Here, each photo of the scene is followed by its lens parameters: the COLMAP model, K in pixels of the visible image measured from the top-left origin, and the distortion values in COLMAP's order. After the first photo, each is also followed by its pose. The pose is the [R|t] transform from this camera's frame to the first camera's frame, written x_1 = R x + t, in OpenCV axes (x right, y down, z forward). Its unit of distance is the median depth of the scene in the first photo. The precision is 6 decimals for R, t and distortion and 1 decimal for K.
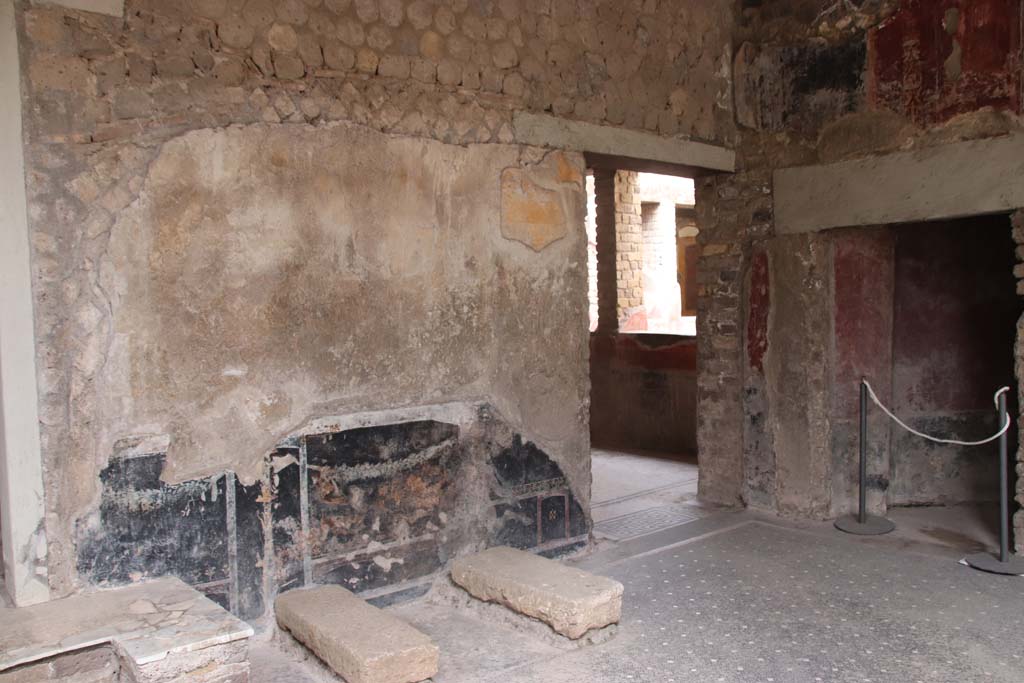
lens RADIAL K [[877.8, 0, 512.0], [0, 877.8, 341.5], [0, 0, 1]] dist [-0.134494, 0.175205]
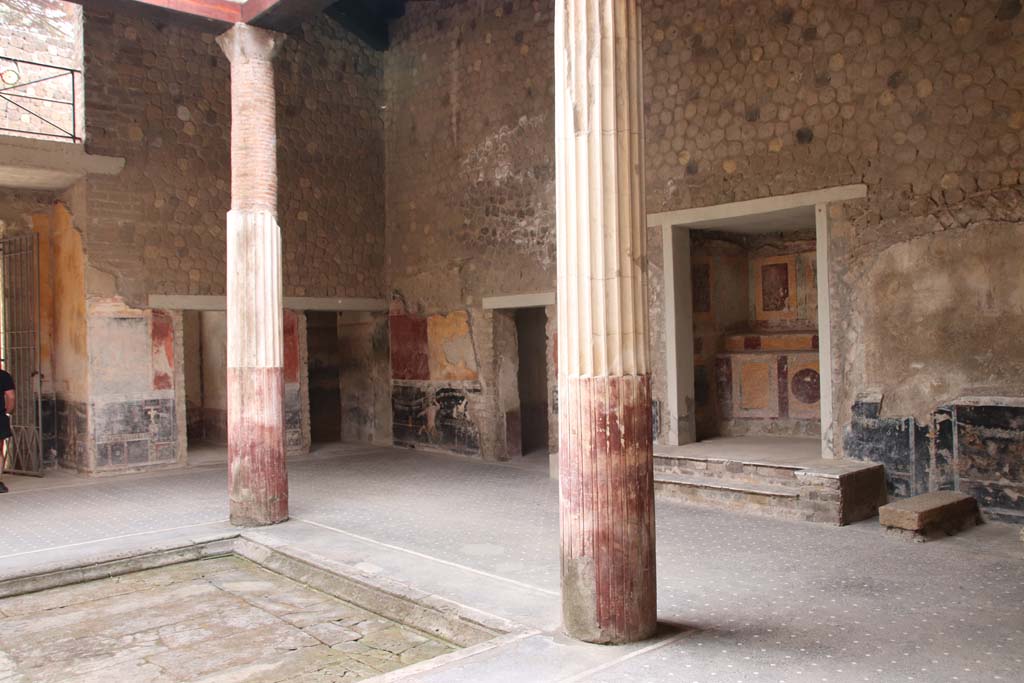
lens RADIAL K [[877.8, 0, 512.0], [0, 877.8, 341.5], [0, 0, 1]] dist [-0.134494, 0.175205]
pose [[0.048761, 0.025391, -0.998488, 1.475986], [-0.023067, 0.999439, 0.024288, -0.042555], [0.998544, 0.021848, 0.049319, 0.013360]]
